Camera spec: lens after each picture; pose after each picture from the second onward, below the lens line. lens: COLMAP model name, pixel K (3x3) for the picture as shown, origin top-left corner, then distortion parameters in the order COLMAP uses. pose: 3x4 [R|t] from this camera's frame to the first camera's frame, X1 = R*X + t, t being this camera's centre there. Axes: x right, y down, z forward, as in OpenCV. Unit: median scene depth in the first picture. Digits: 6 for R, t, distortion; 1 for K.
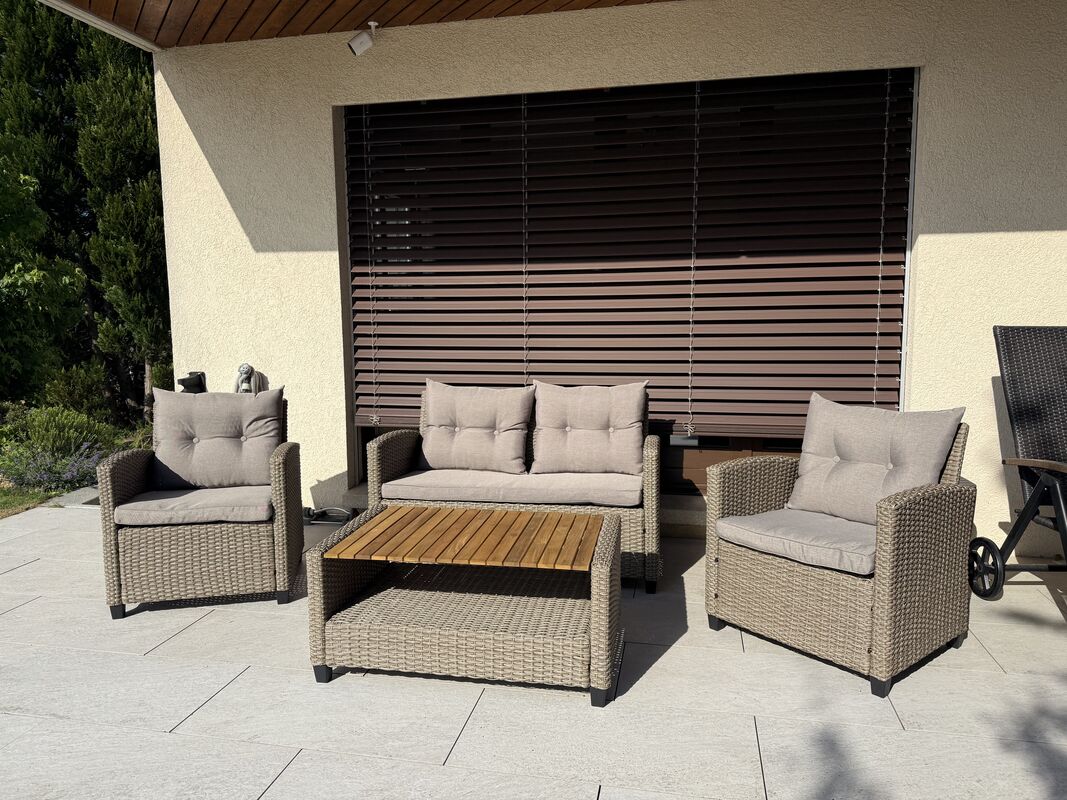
lens RADIAL K [[743.1, 0, 532.3], [0, 743.1, 406.4], [0, 0, 1]] dist [0.112782, -0.168202]
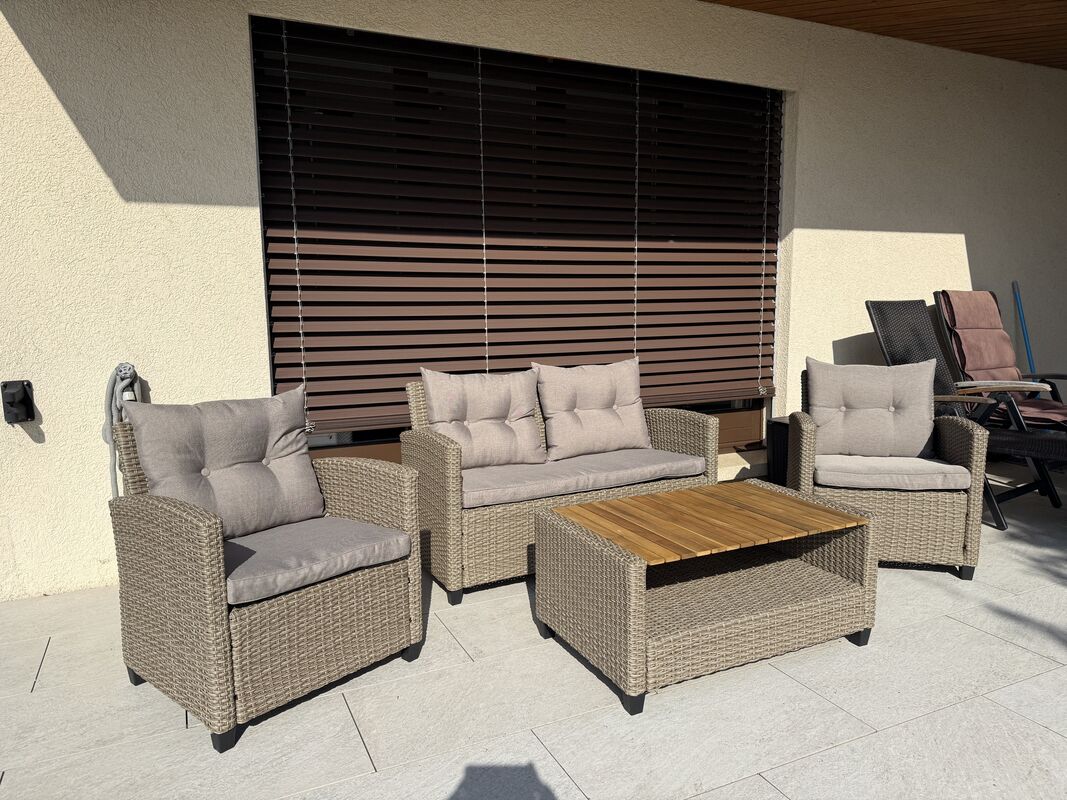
lens RADIAL K [[743.1, 0, 532.3], [0, 743.1, 406.4], [0, 0, 1]] dist [0.112782, -0.168202]
pose [[0.797638, -0.086108, 0.596958, -0.572758], [0.078357, 0.996163, 0.038991, -0.016918], [-0.598025, 0.015675, 0.801324, 0.254427]]
